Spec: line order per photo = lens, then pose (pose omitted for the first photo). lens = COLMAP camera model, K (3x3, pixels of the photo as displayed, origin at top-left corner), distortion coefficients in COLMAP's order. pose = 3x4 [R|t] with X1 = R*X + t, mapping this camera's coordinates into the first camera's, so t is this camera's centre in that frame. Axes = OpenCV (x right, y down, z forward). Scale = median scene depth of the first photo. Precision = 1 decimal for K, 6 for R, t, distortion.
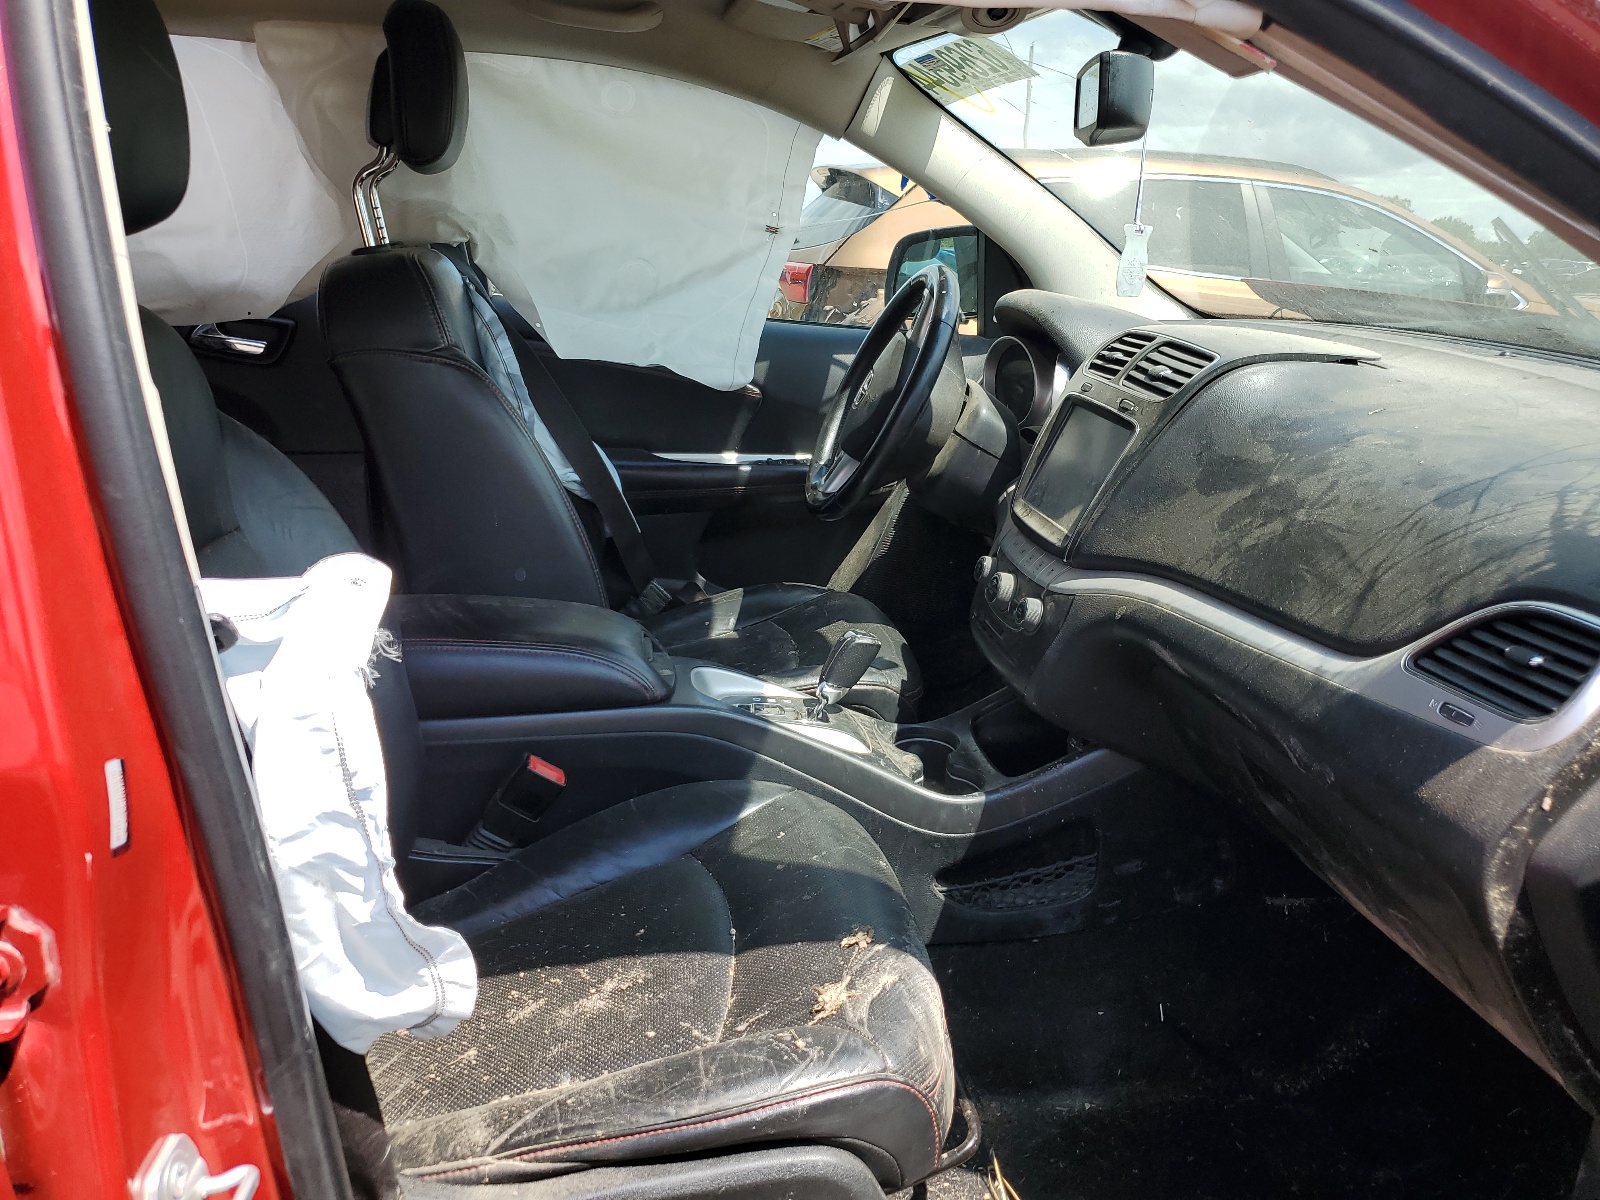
lens RADIAL K [[1224.4, 0, 799.3], [0, 1224.4, 652.1], [0, 0, 1]] dist [0.074577, -0.002754]
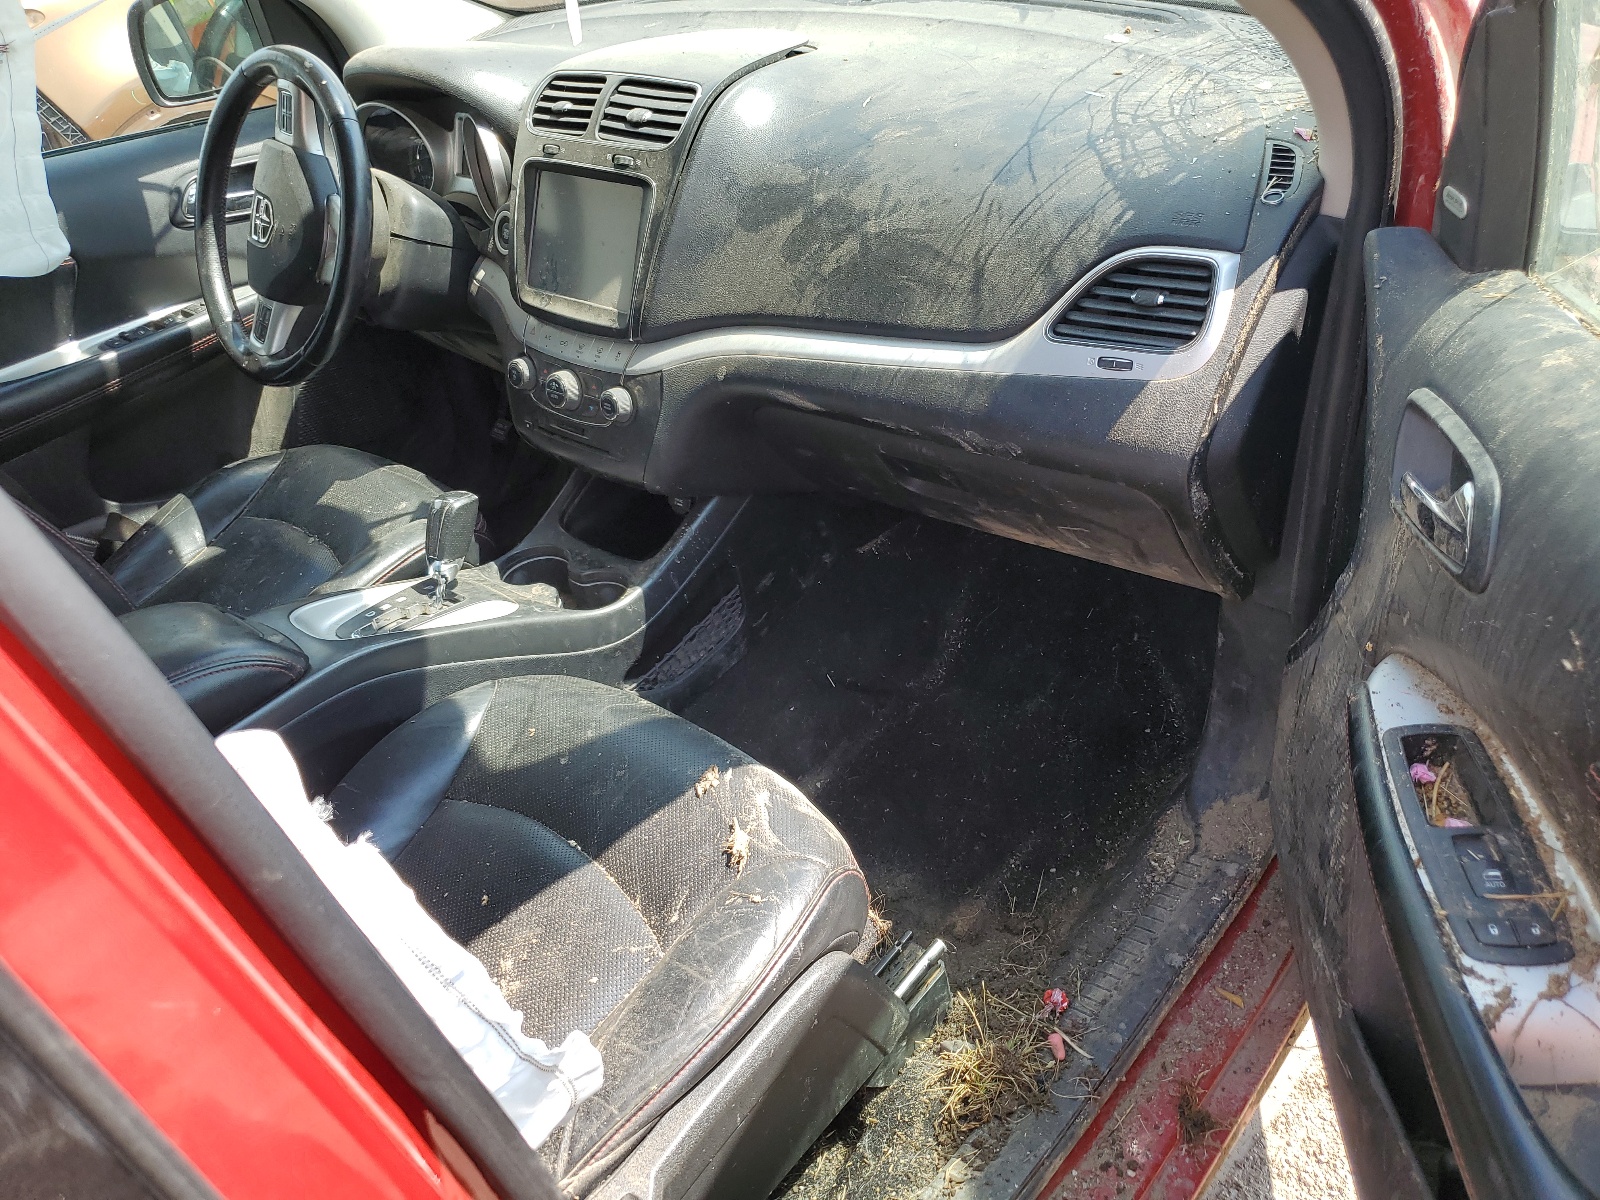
lens RADIAL K [[1203.2, 0, 801.2], [0, 1203.2, 635.8], [0, 0, 1]] dist [0.209254, -0.424033]
pose [[0.766765, -0.484752, 0.420817, -0.232401], [0.372065, 0.869812, 0.324029, -0.154368], [-0.523106, -0.091882, 0.847301, 0.098919]]
